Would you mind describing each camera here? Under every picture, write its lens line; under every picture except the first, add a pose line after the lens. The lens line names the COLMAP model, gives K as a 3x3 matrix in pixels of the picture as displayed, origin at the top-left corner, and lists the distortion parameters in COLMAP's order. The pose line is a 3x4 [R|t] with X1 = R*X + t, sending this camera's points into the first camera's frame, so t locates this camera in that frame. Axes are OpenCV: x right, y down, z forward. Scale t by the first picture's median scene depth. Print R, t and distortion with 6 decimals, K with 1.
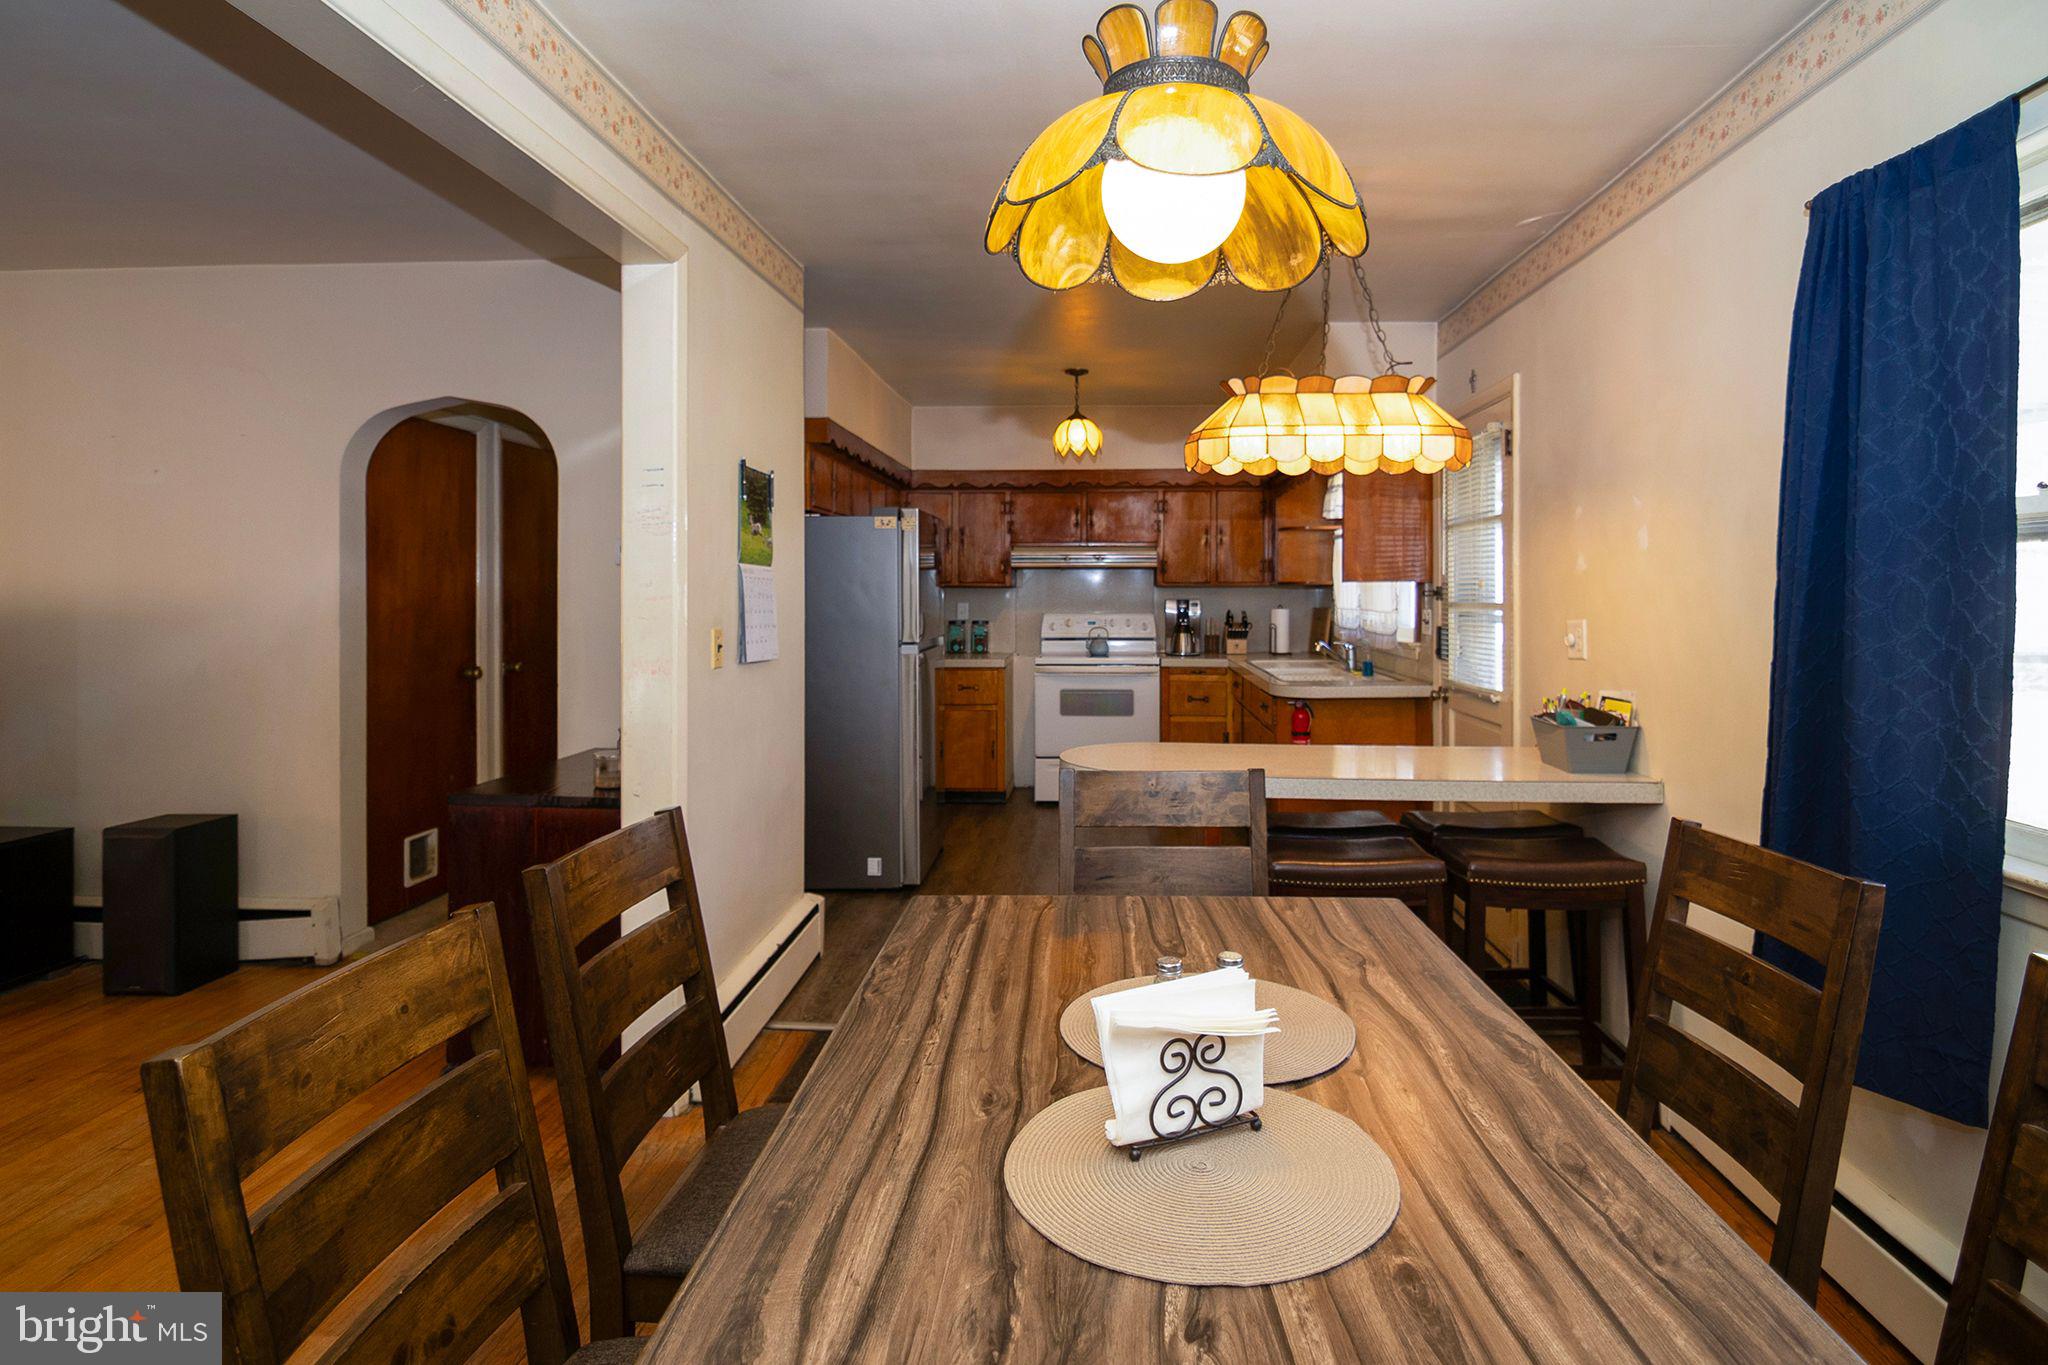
lens RADIAL K [[1088.5, 0, 1020.9], [0, 1088.5, 594.3], [0, 0, 1]] dist [-0.002115, -0.002019]
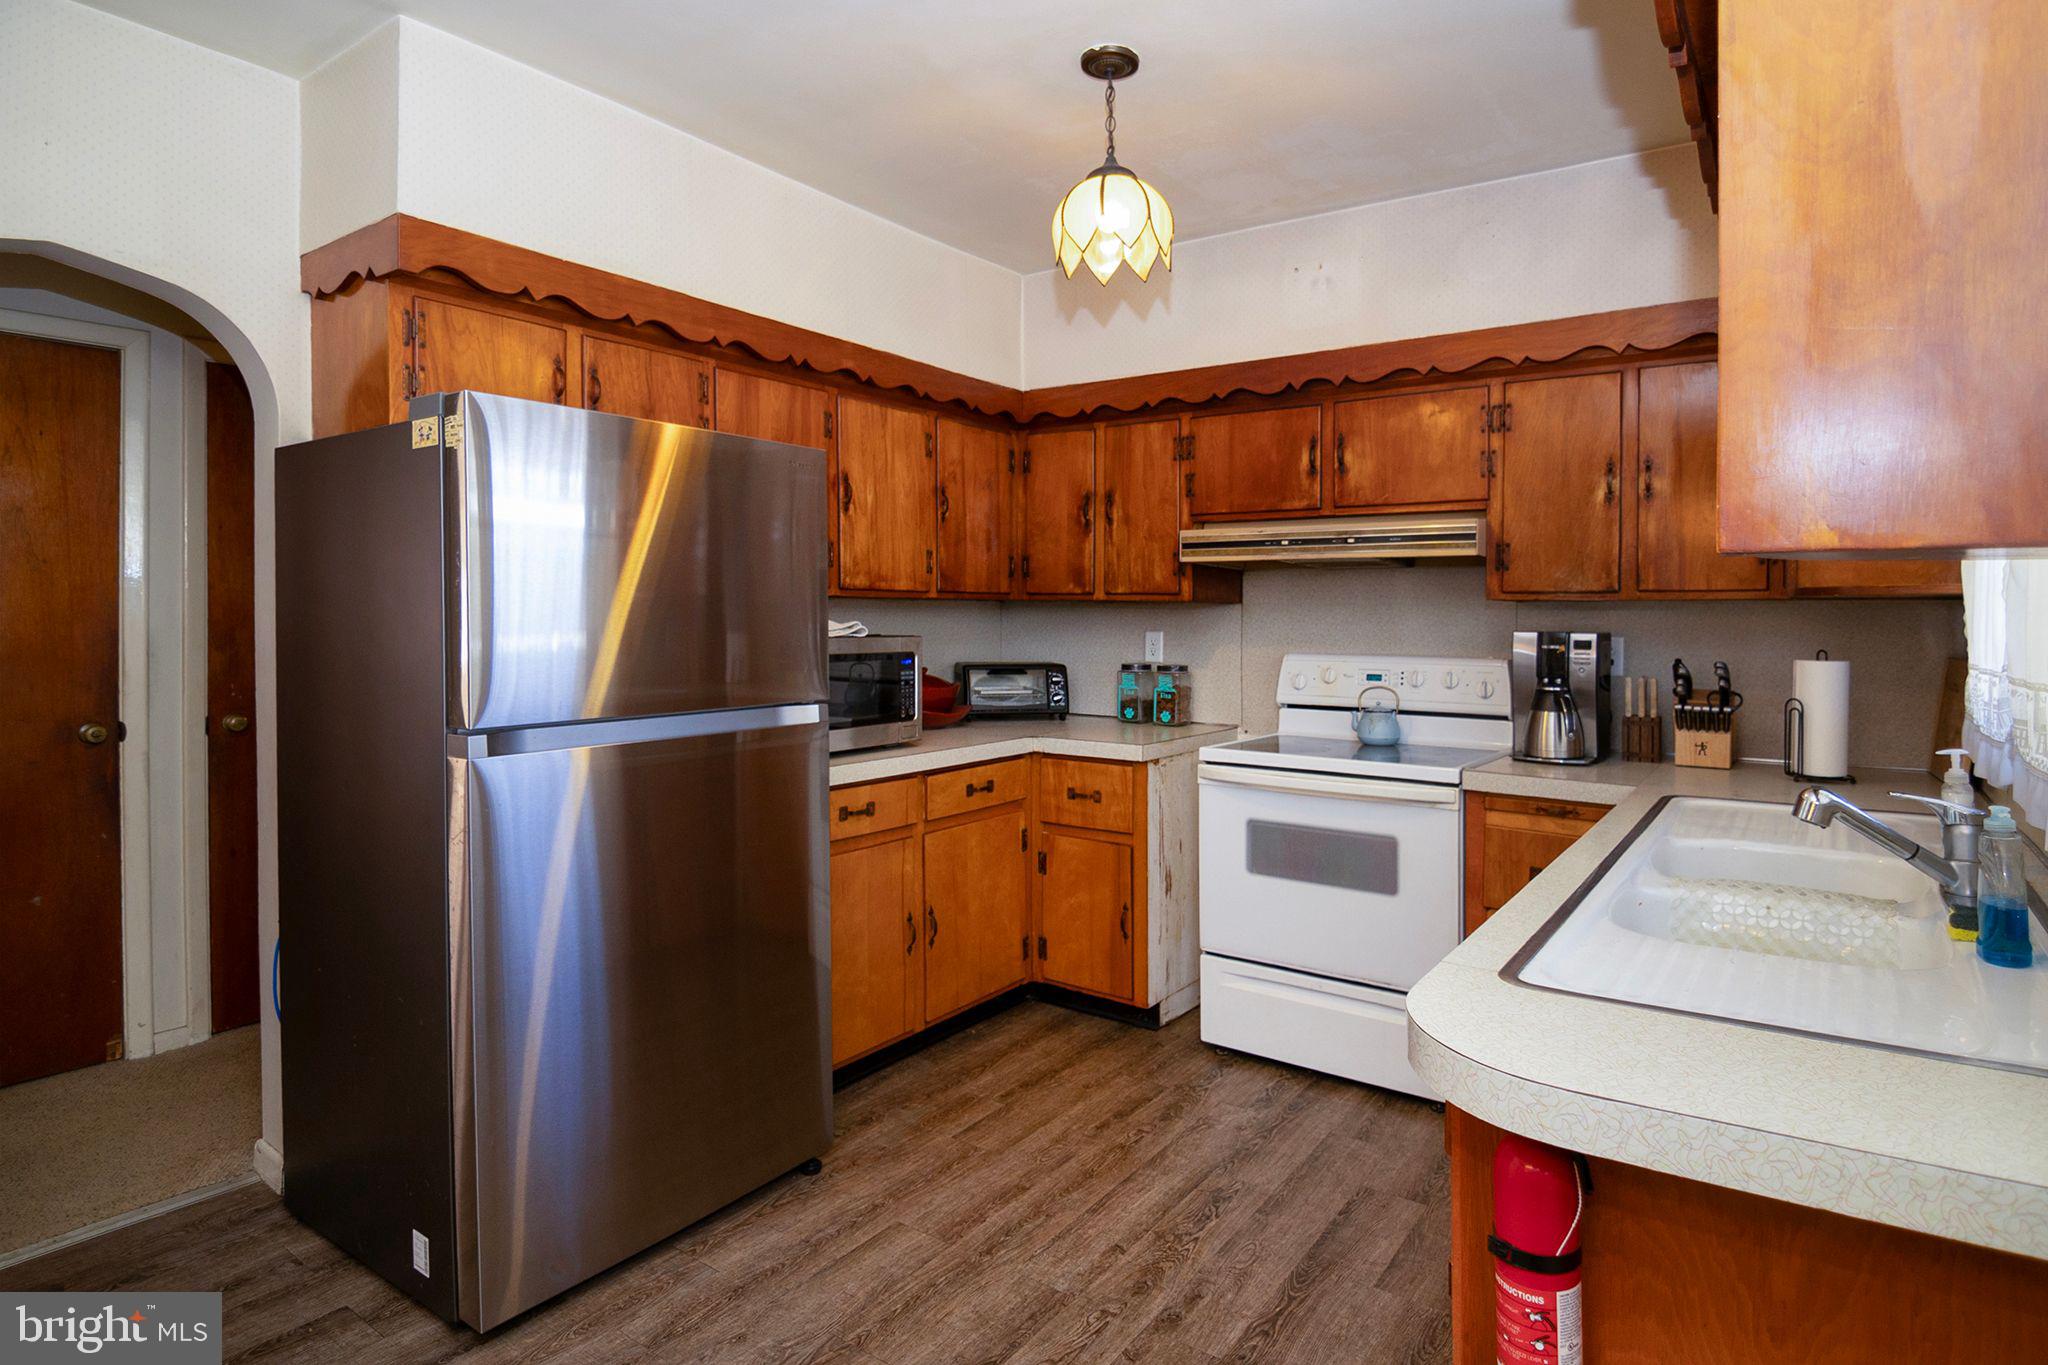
lens RADIAL K [[1085.2, 0, 1065.7], [0, 1085.2, 619.0], [0, 0, 1]] dist [-0.001865, -0.000889]
pose [[0.860210, 0.009378, -0.509853, 0.202728], [-0.012729, 0.999914, -0.003085, 0.003445], [0.509781, 0.009144, 0.860256, 0.538659]]
